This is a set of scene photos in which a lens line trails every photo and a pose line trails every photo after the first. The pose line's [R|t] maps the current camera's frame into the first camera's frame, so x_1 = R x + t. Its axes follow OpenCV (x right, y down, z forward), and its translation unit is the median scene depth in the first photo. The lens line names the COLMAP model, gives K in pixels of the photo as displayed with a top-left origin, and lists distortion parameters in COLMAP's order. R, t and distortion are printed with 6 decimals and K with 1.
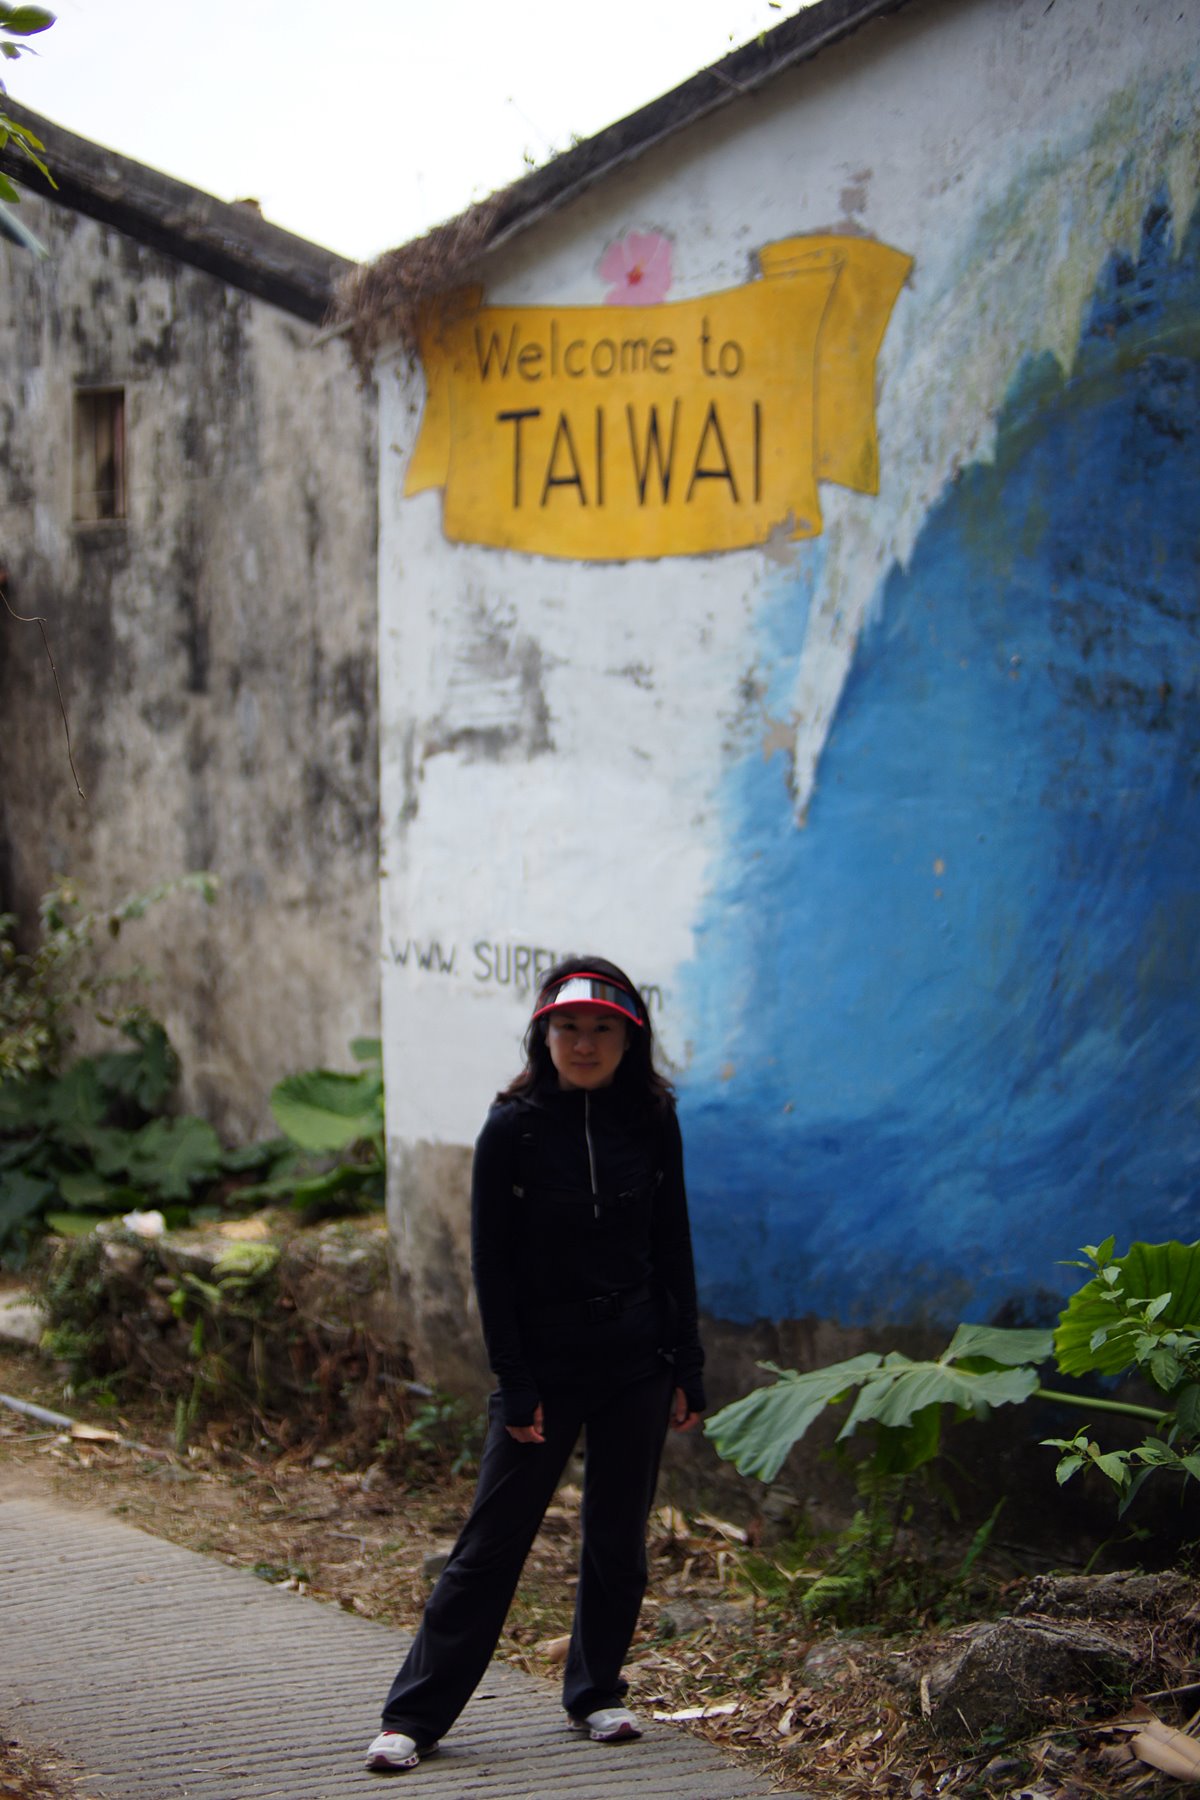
lens RADIAL K [[2722.1, 0, 597.5], [0, 2722.1, 894.3], [0, 0, 1]] dist [-0.252559, 0.000000]
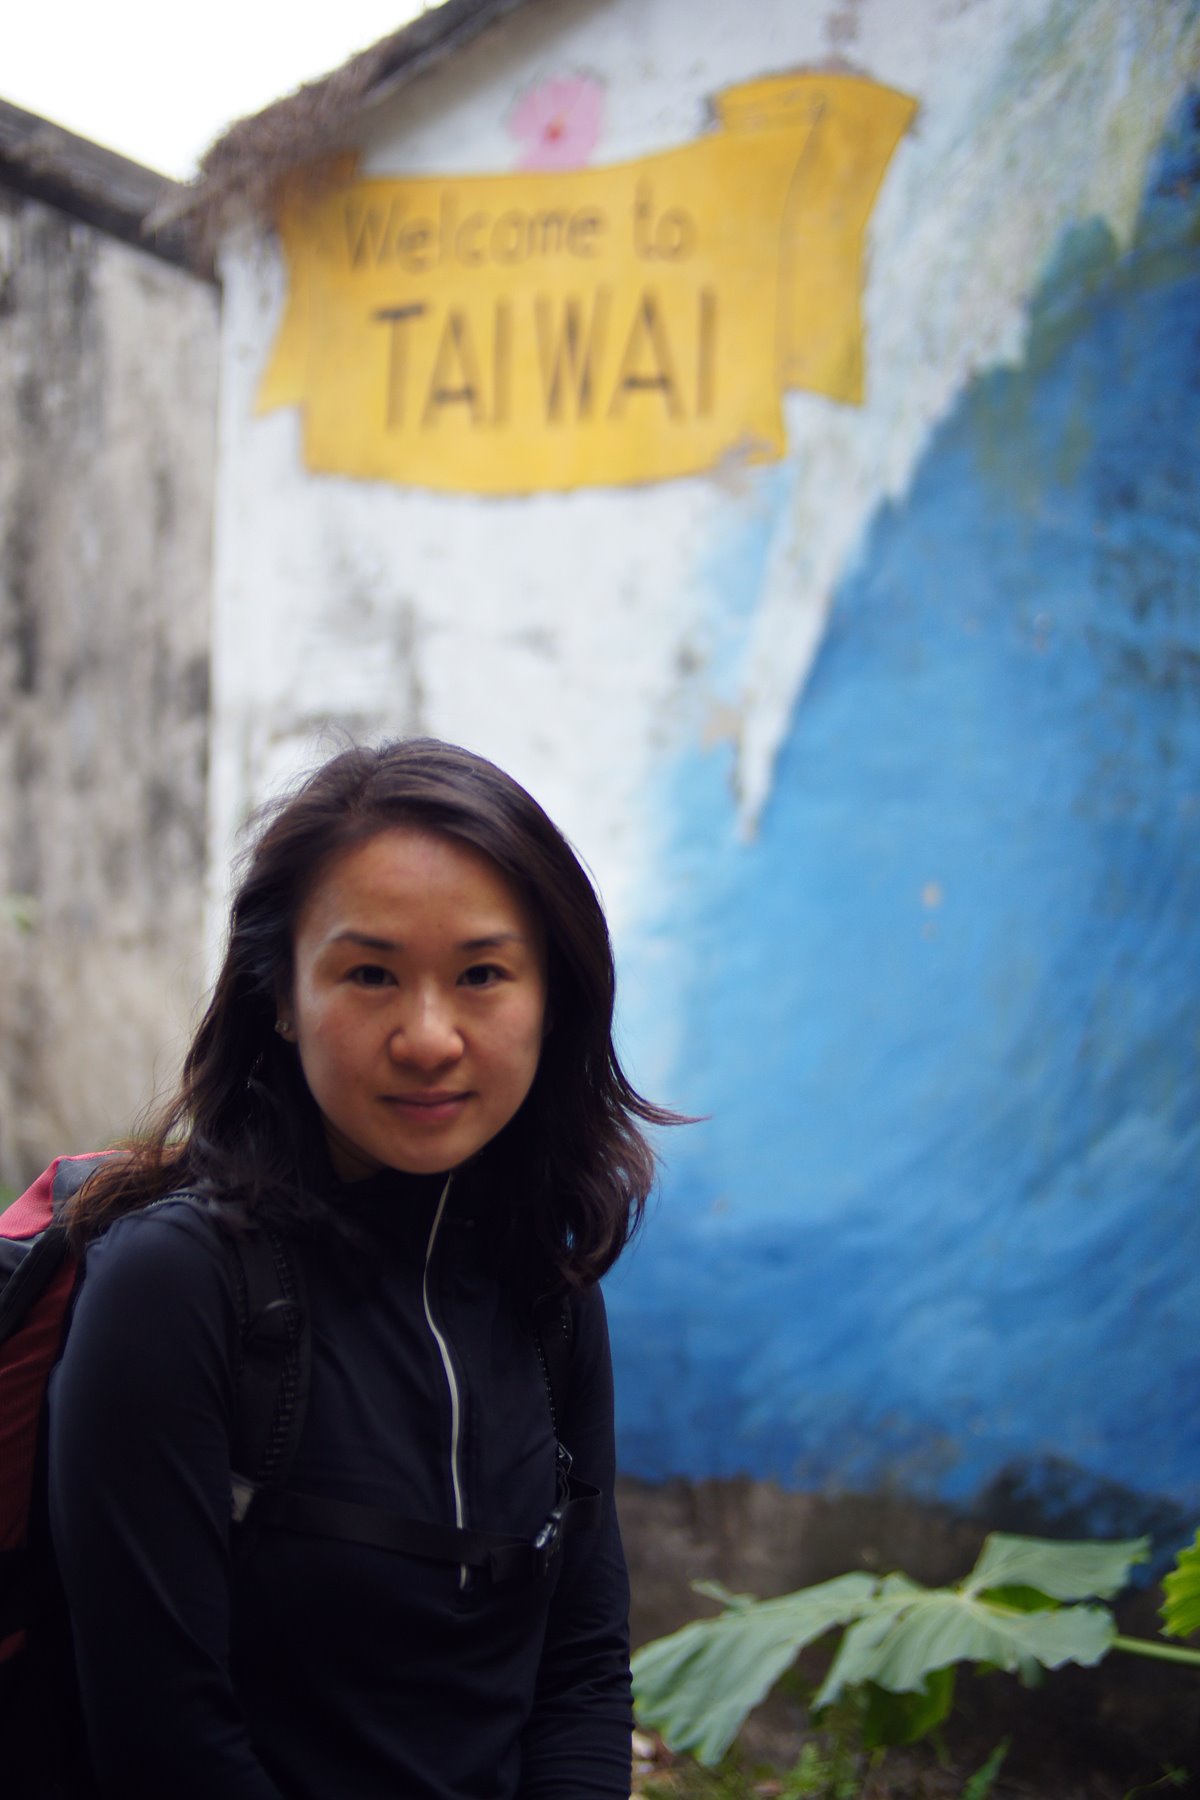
lens RADIAL K [[2722.1, 0, 594.6], [0, 2722.1, 889.8], [0, 0, 1]] dist [-0.252559, 0.000000]
pose [[0.998700, 0.029115, 0.041829, -0.000333], [-0.027970, 0.999225, -0.027707, 0.011410], [-0.042603, 0.026501, 0.998741, 0.232533]]
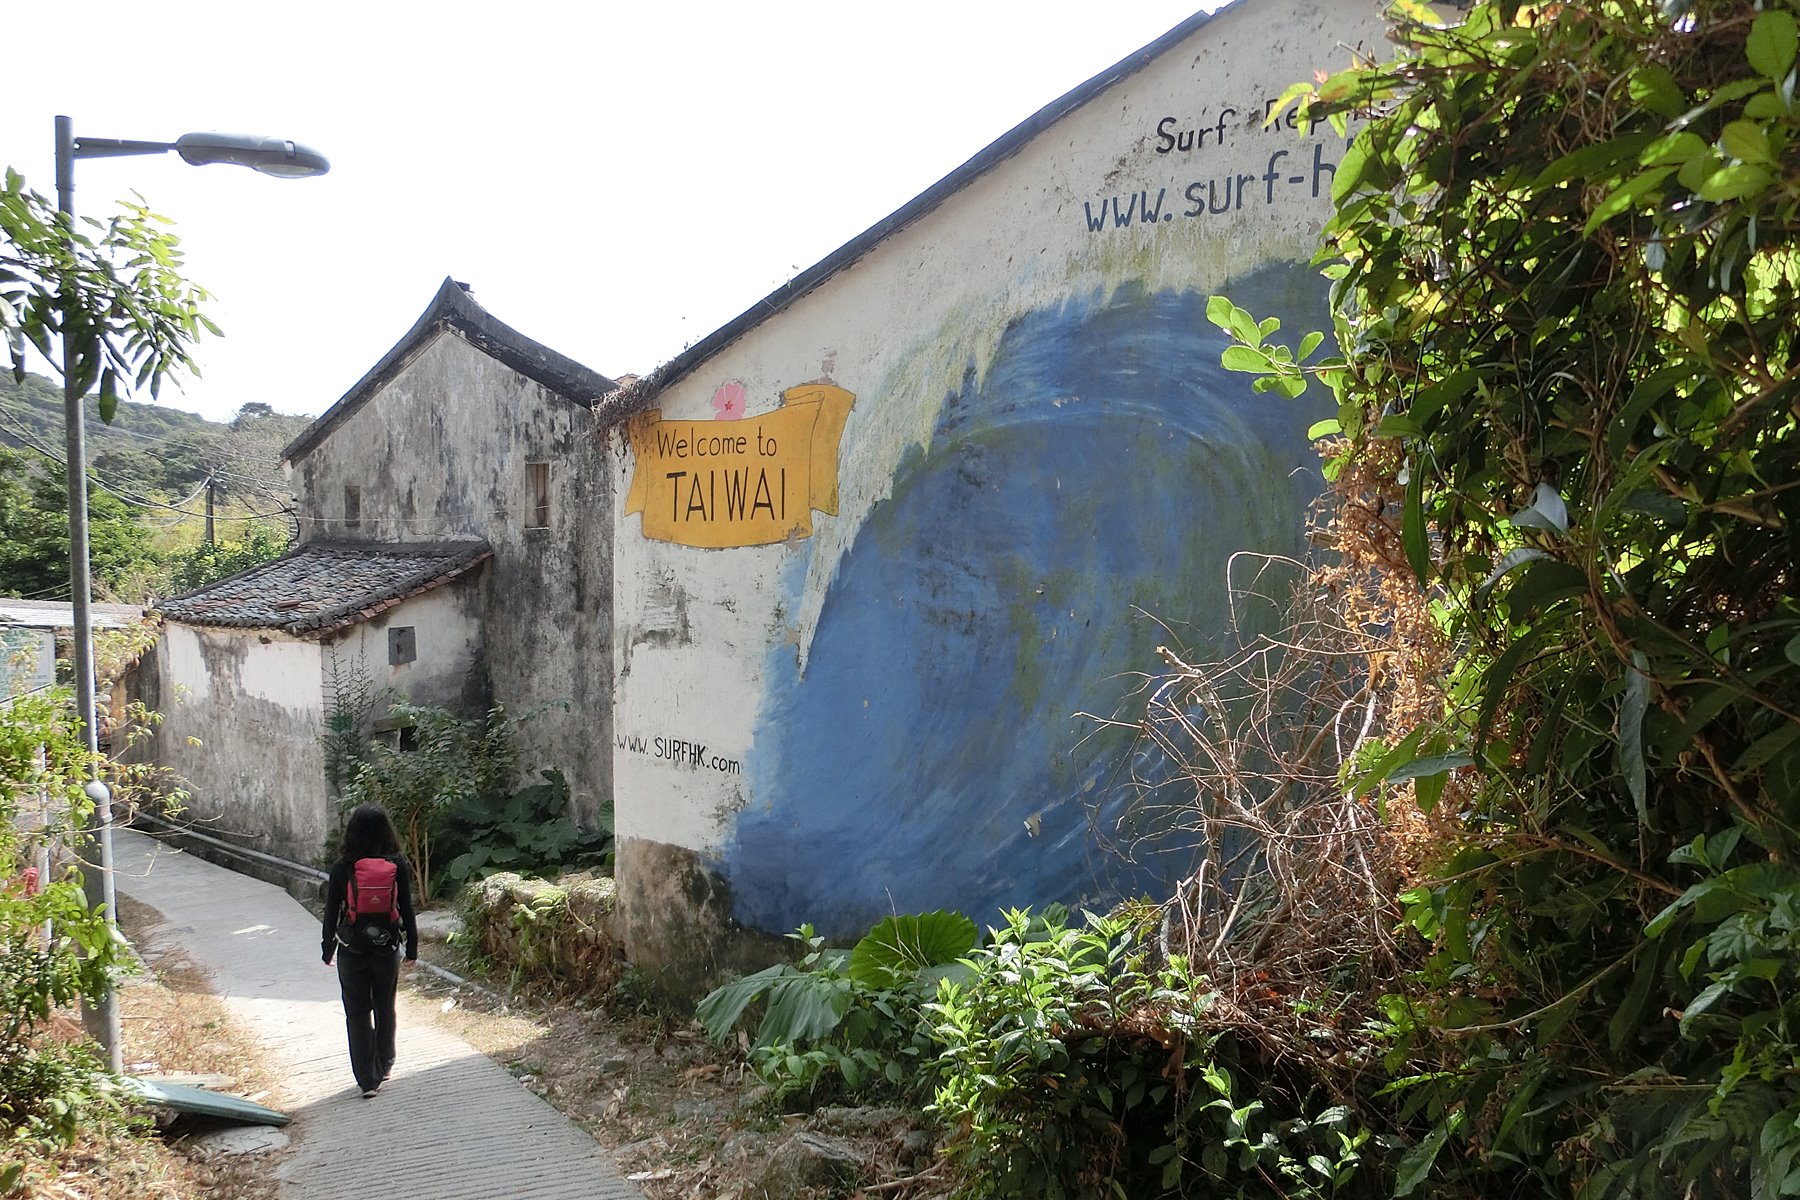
lens RADIAL K [[1234.0, 0, 908.1], [0, 1234.0, 602.5], [0, 0, 1]] dist [-0.047930, 0.001045]
pose [[0.999133, 0.012375, 0.039750, 0.114169], [-0.009000, 0.996424, -0.084008, -0.007746], [-0.040647, 0.083578, 0.995672, 0.093285]]
